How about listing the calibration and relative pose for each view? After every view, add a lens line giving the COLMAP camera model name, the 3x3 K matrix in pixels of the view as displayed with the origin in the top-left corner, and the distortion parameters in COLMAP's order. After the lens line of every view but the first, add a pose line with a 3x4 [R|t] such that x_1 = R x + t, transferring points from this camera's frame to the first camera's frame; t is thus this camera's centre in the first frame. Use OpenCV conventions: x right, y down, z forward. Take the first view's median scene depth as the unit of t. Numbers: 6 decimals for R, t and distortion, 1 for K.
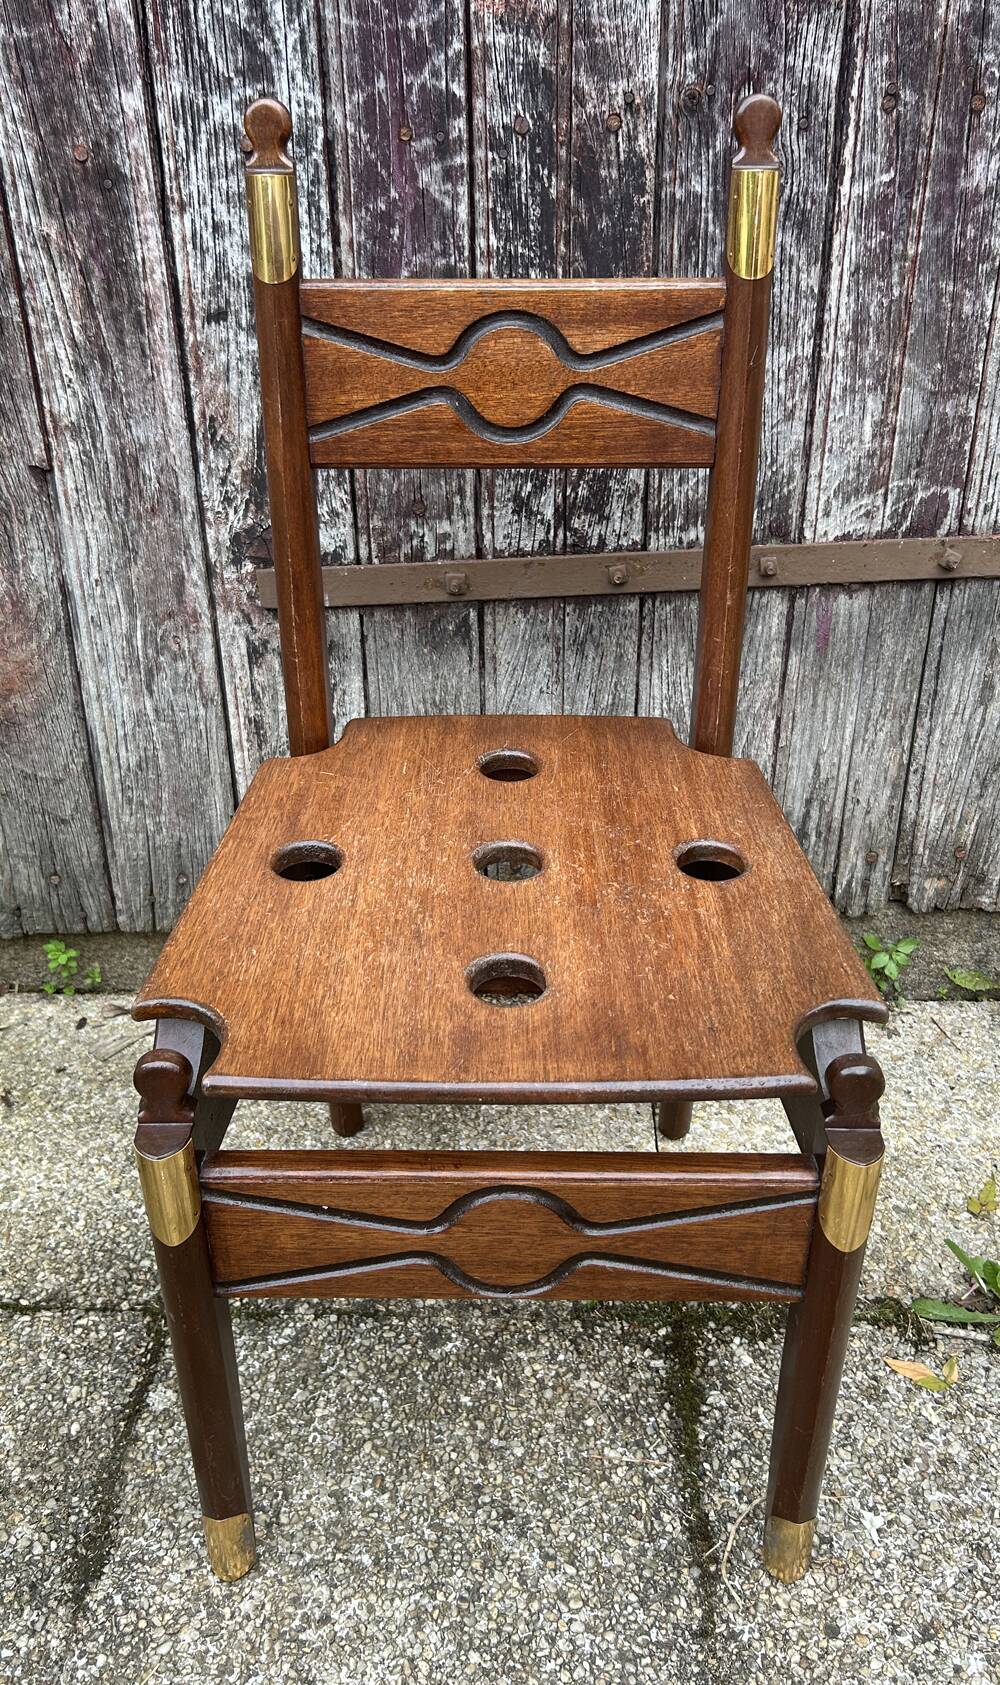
lens RADIAL K [[1438.0, 0, 497.0], [0, 1438.0, 834.7], [0, 0, 1]] dist [0.008250, -0.012255]
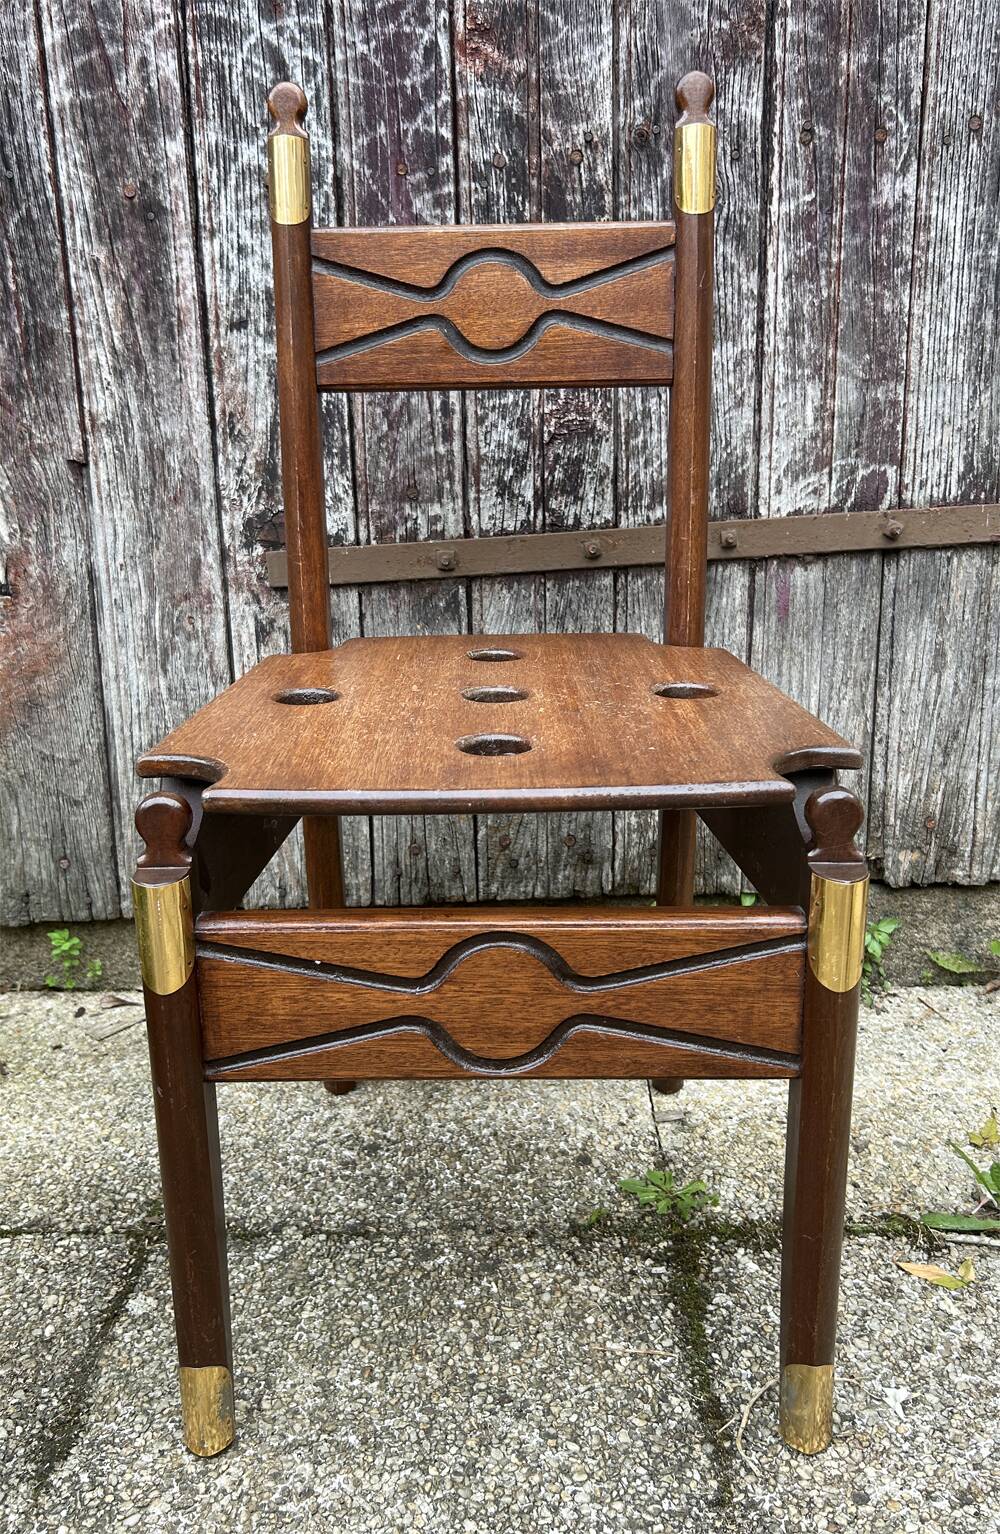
lens RADIAL K [[1365.0, 0, 472.7], [0, 1365.0, 740.4], [0, 0, 1]] dist [0.010996, -0.018049]
pose [[0.999881, -0.012006, -0.009656, 0.000280], [0.009105, 0.966023, -0.258297, 0.256200], [0.012429, 0.258178, 0.966017, 0.027620]]
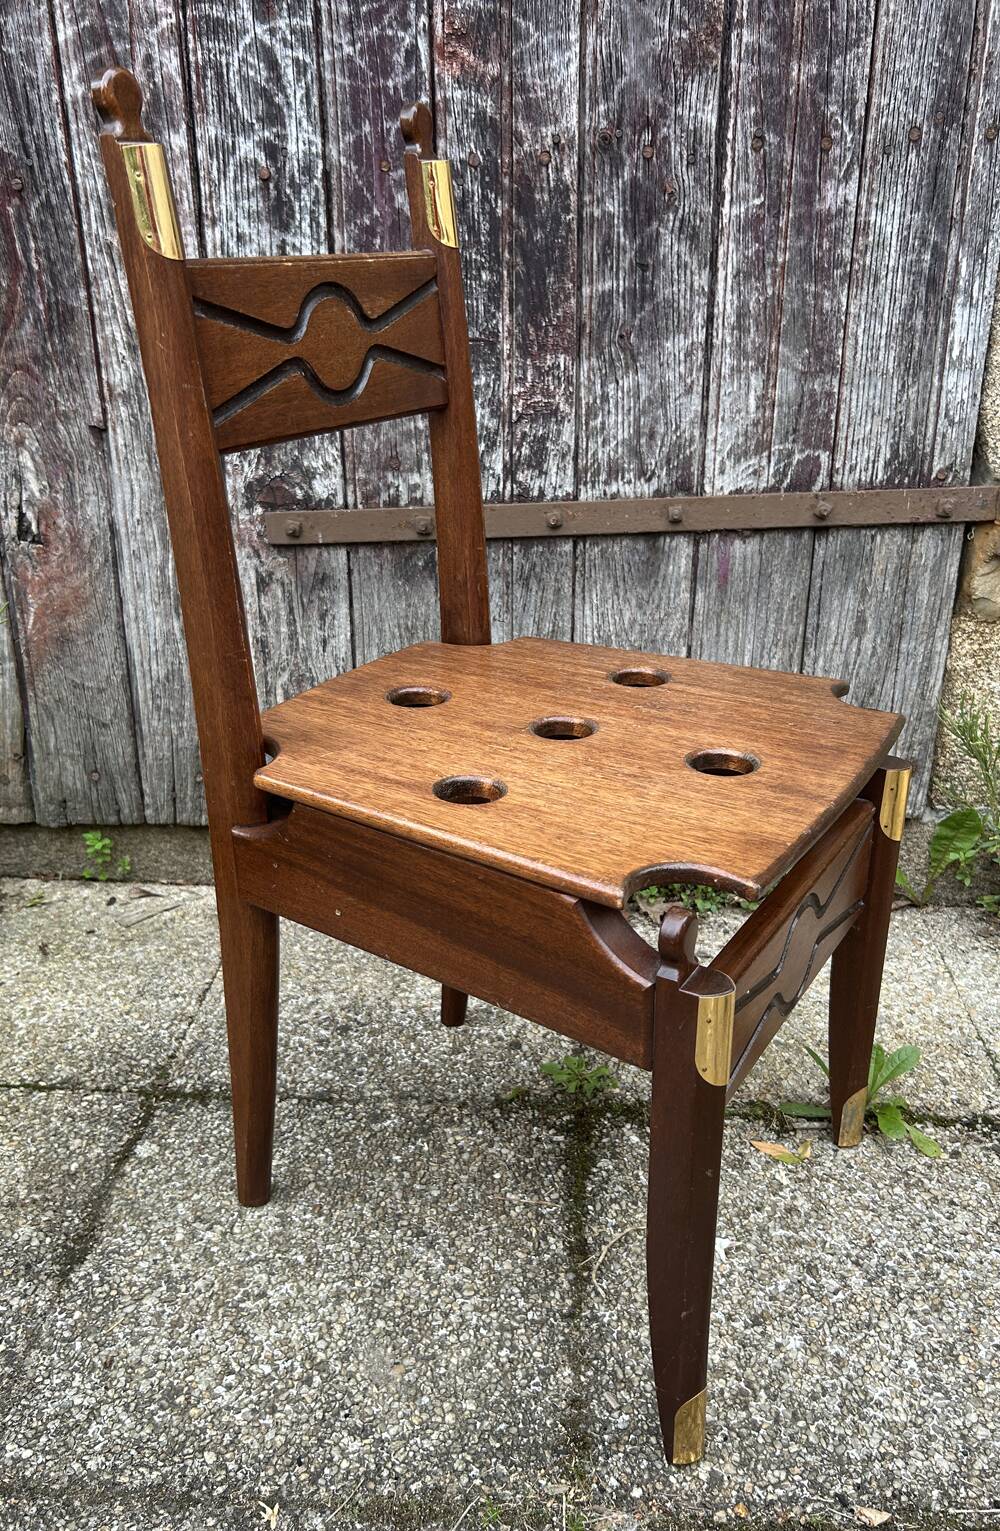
lens RADIAL K [[1342.6, 0, 499.0], [0, 1342.6, 800.2], [0, 0, 1]] dist [0.005197, -0.013513]
pose [[0.999021, 0.022701, -0.037973, 0.095785], [-0.026557, 0.994186, -0.104350, 0.201706], [0.035384, 0.105256, 0.993815, -0.139167]]
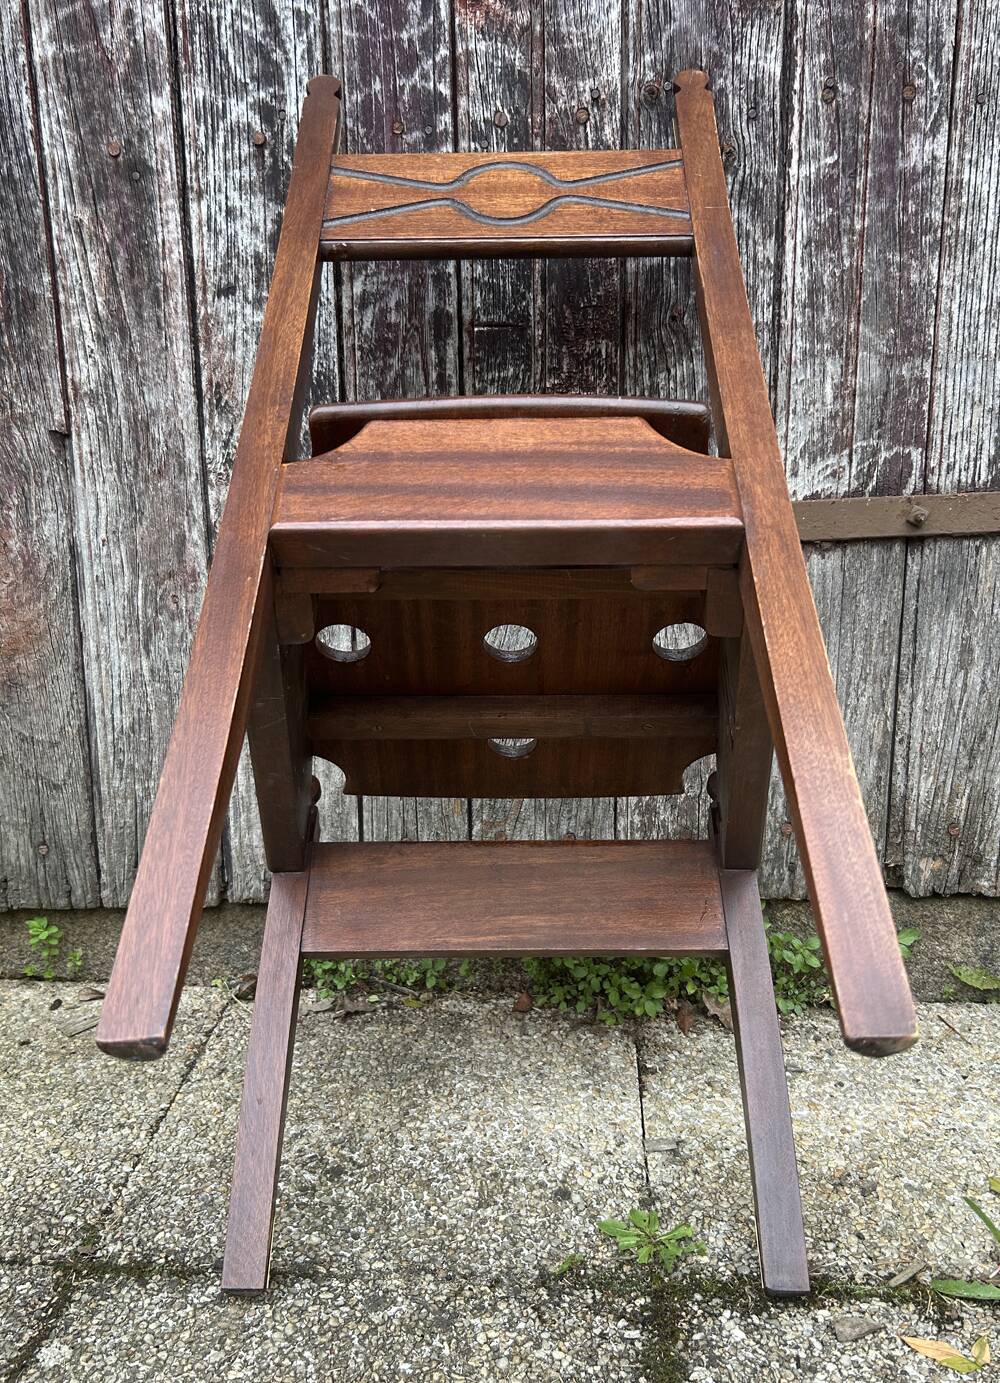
lens RADIAL K [[1269.5, 0, 494.2], [0, 1269.5, 695.1], [0, 0, 1]] dist [0.005332, -0.001662]
pose [[0.998961, 0.008554, -0.044771, 0.058725], [-0.020575, 0.961097, -0.275445, 0.208329], [0.040673, 0.276080, 0.960274, 0.163348]]
